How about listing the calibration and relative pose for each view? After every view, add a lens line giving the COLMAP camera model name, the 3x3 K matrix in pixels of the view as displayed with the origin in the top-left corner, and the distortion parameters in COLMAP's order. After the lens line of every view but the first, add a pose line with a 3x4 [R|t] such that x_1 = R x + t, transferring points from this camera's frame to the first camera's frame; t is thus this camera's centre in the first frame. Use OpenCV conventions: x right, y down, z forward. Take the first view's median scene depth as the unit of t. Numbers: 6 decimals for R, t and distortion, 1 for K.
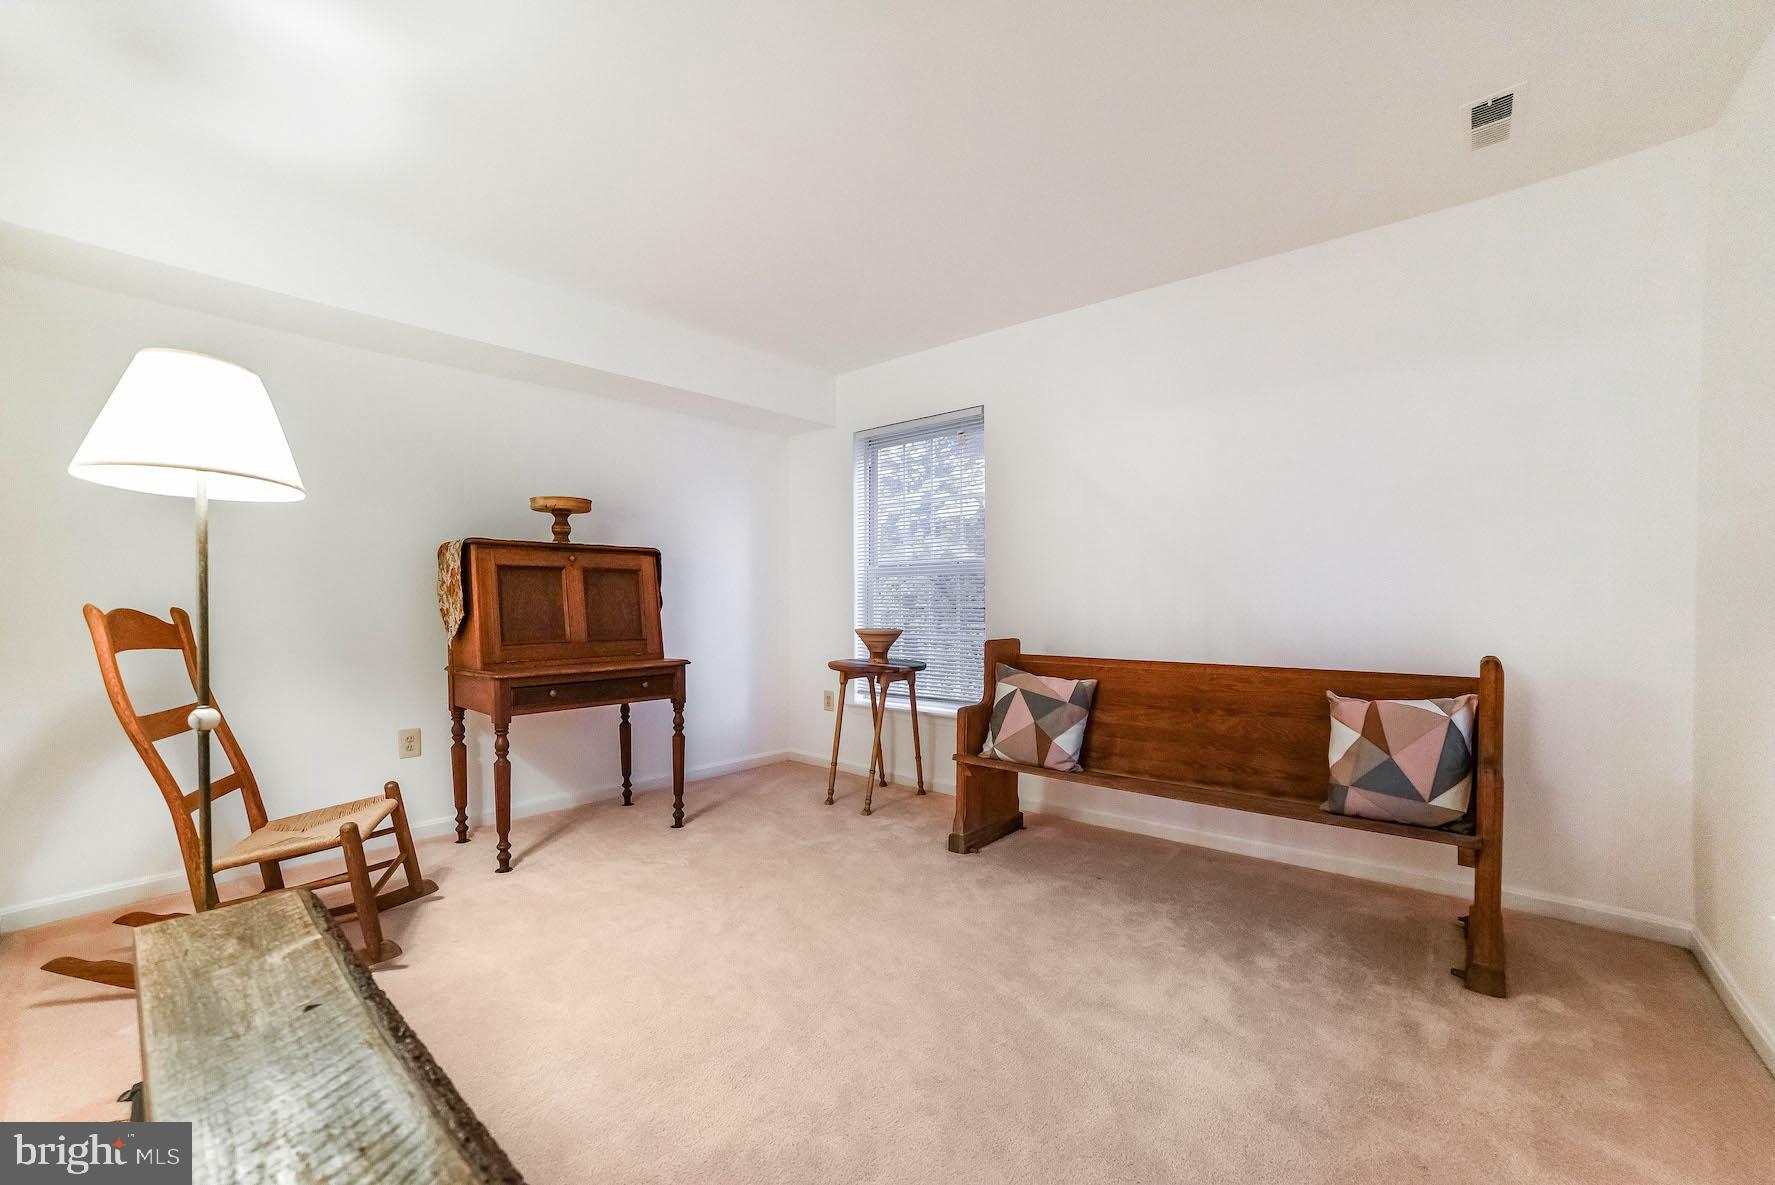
lens RADIAL K [[713.4, 0, 894.5], [0, 713.4, 611.0], [0, 0, 1]] dist [-0.089316, 0.035621]
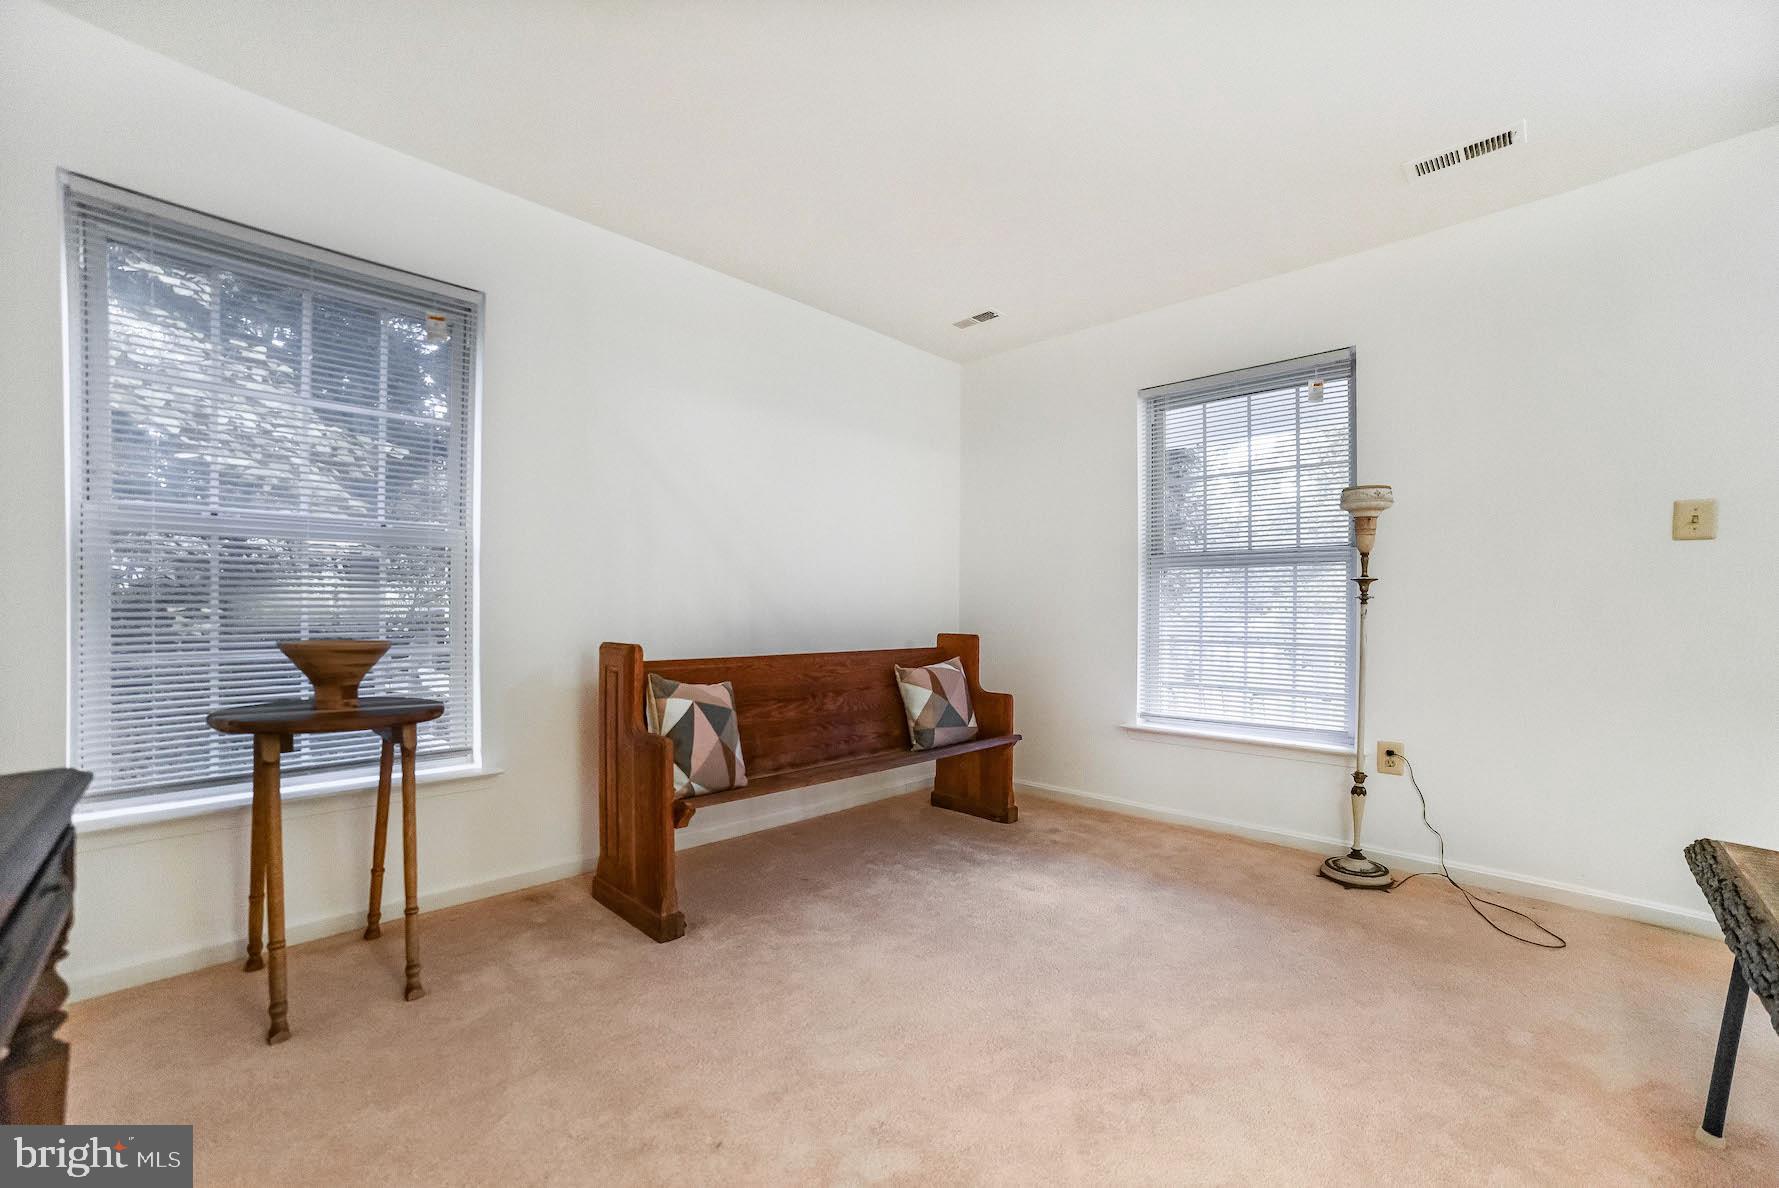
lens RADIAL K [[715.0, 0, 896.5], [0, 715.0, 612.5], [0, 0, 1]] dist [-0.089316, 0.035621]
pose [[0.067167, -0.004362, 0.997732, -0.697194], [0.006265, 0.999973, 0.003950, 0.007637], [-0.997722, 0.005985, 0.067193, 0.831091]]
